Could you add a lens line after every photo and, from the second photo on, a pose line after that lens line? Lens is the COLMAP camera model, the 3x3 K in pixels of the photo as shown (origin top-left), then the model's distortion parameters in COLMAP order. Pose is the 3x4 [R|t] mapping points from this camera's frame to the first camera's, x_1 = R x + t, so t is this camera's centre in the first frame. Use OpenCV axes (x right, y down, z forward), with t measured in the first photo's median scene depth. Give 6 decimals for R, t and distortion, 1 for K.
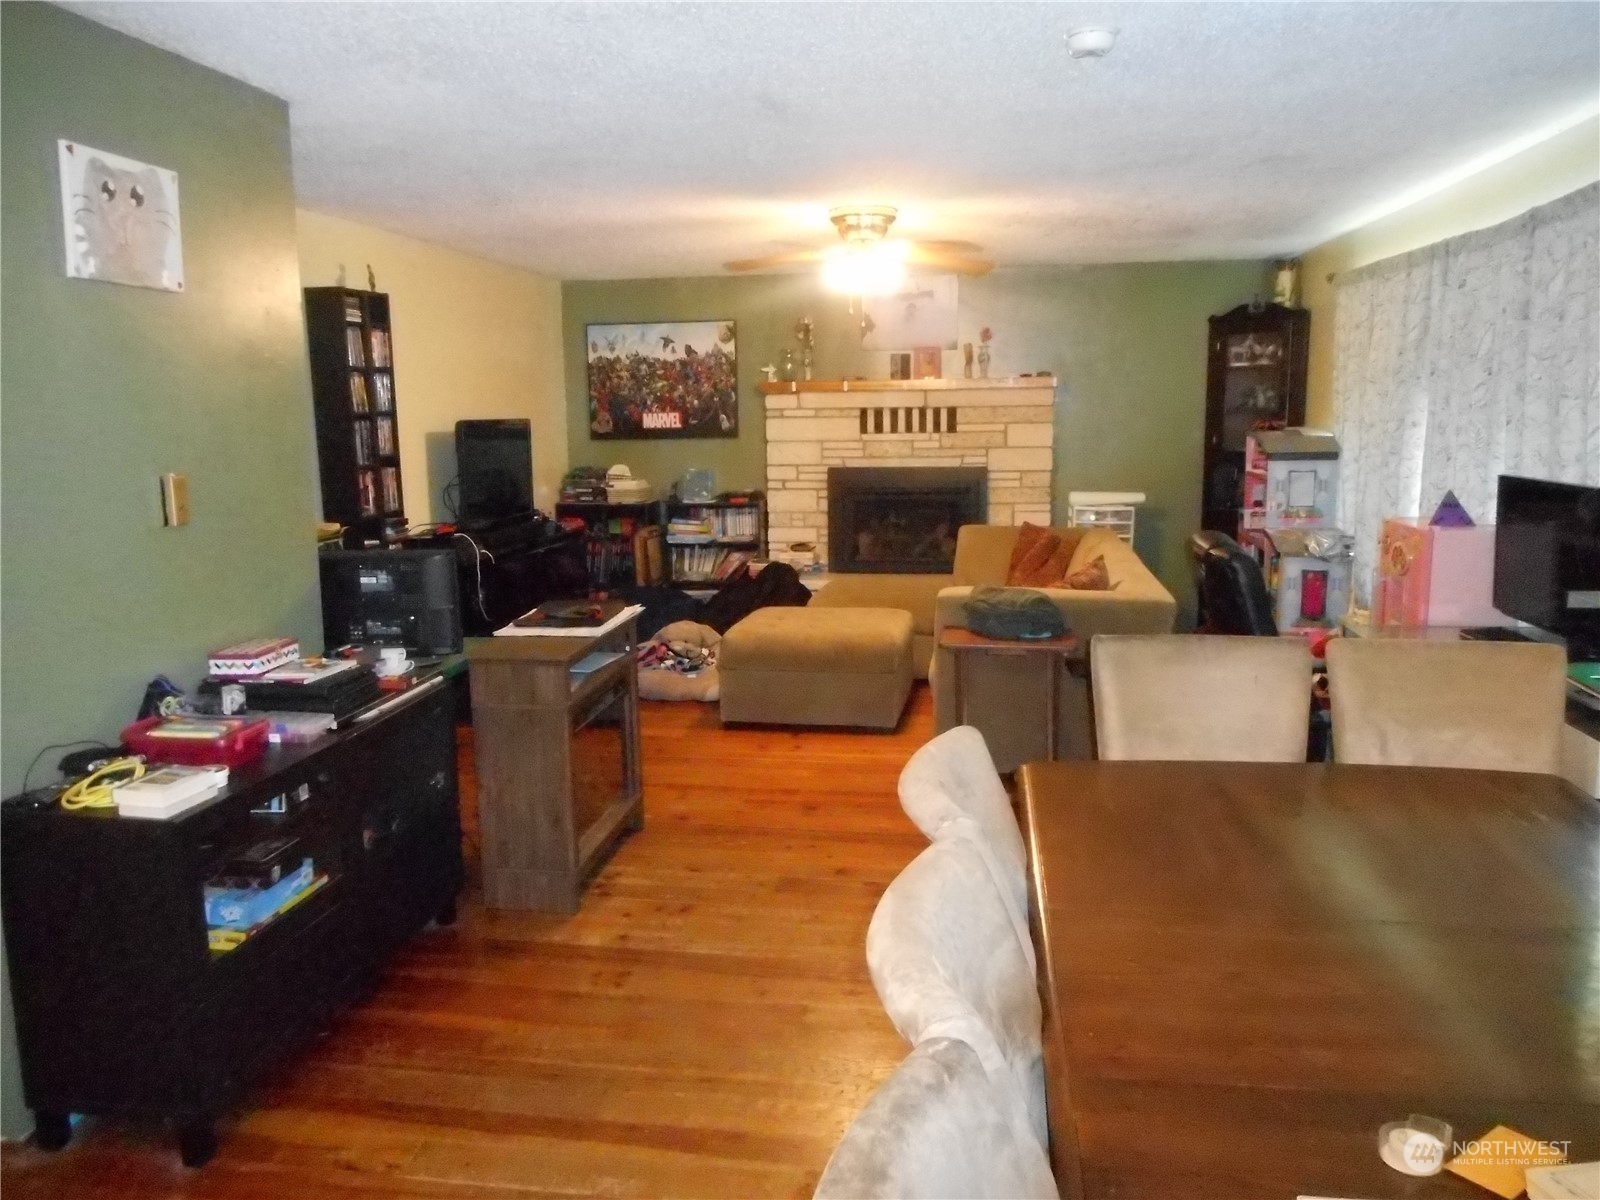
lens RADIAL K [[1198.9, 0, 792.3], [0, 1198.9, 612.1], [0, 0, 1]] dist [-0.004259, 0.000155]
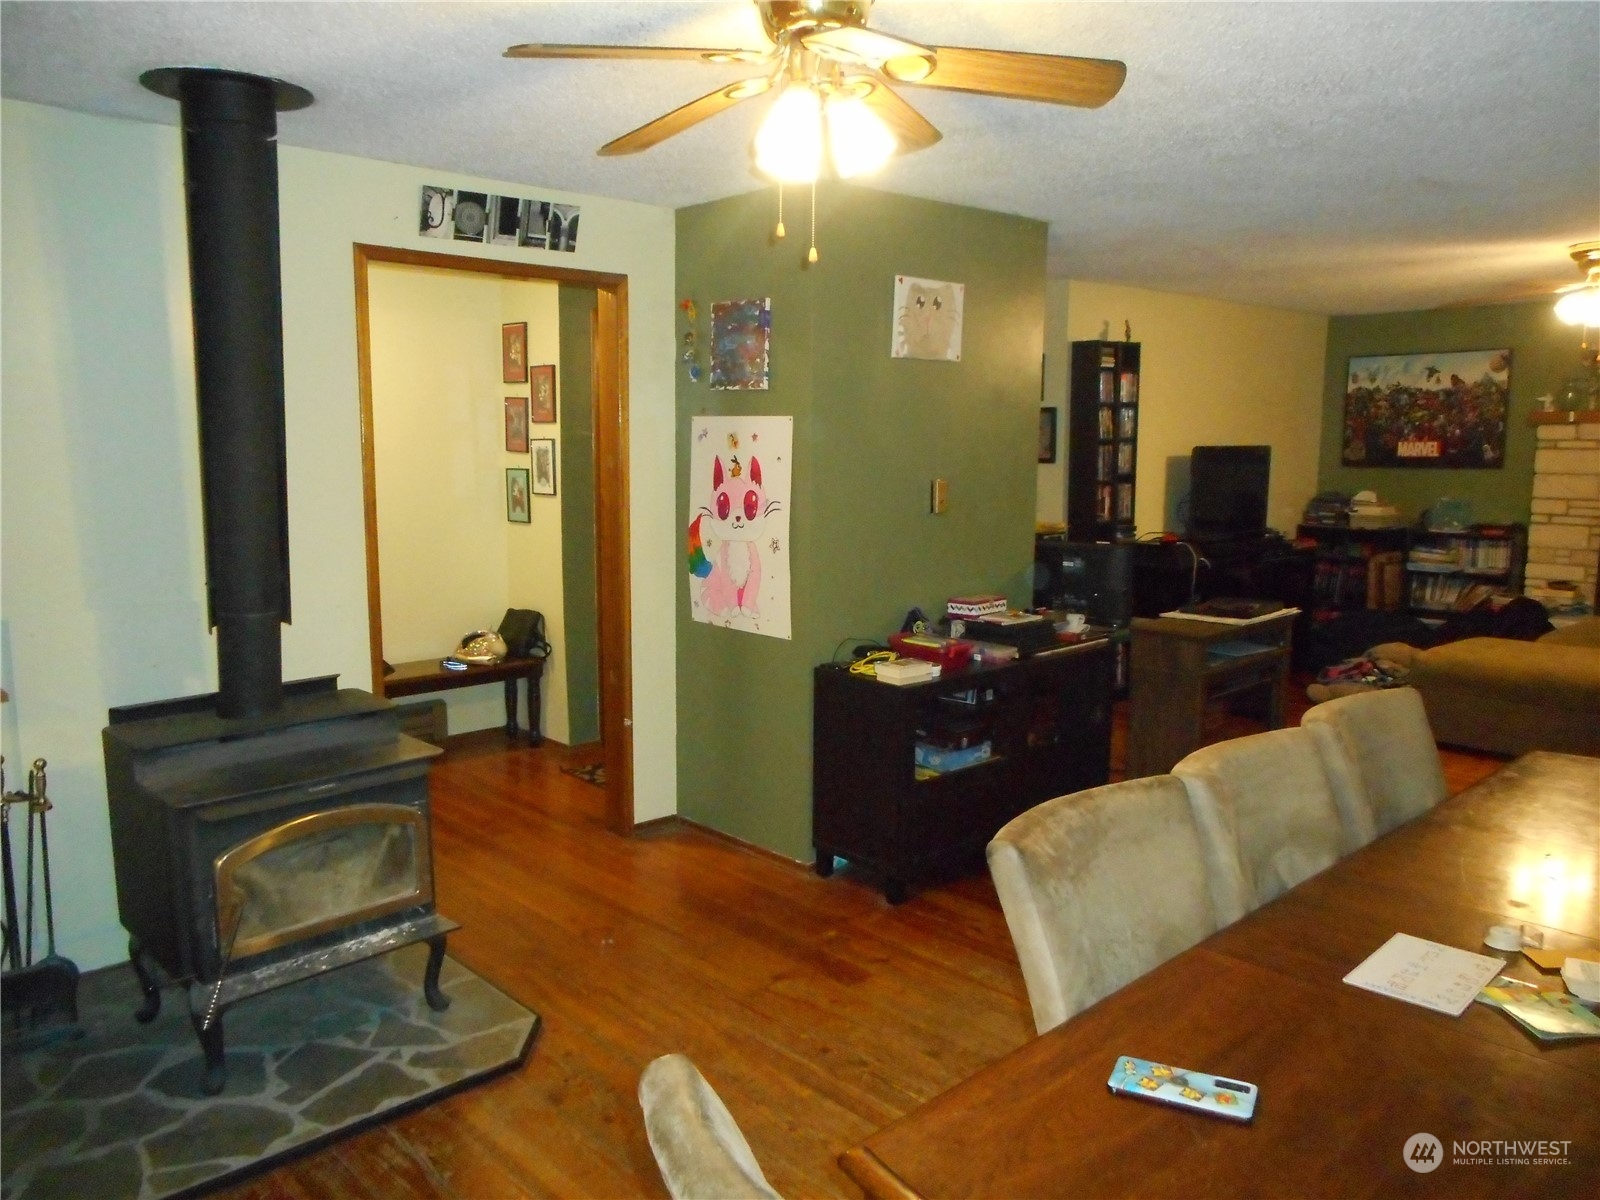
lens RADIAL K [[1198.9, 0, 792.3], [0, 1198.9, 612.1], [0, 0, 1]] dist [-0.004259, 0.000155]
pose [[0.789513, 0.102225, -0.605161, 0.131186], [-0.112581, 0.993422, 0.020934, 0.019937], [0.603320, 0.051602, 0.795828, -0.154194]]
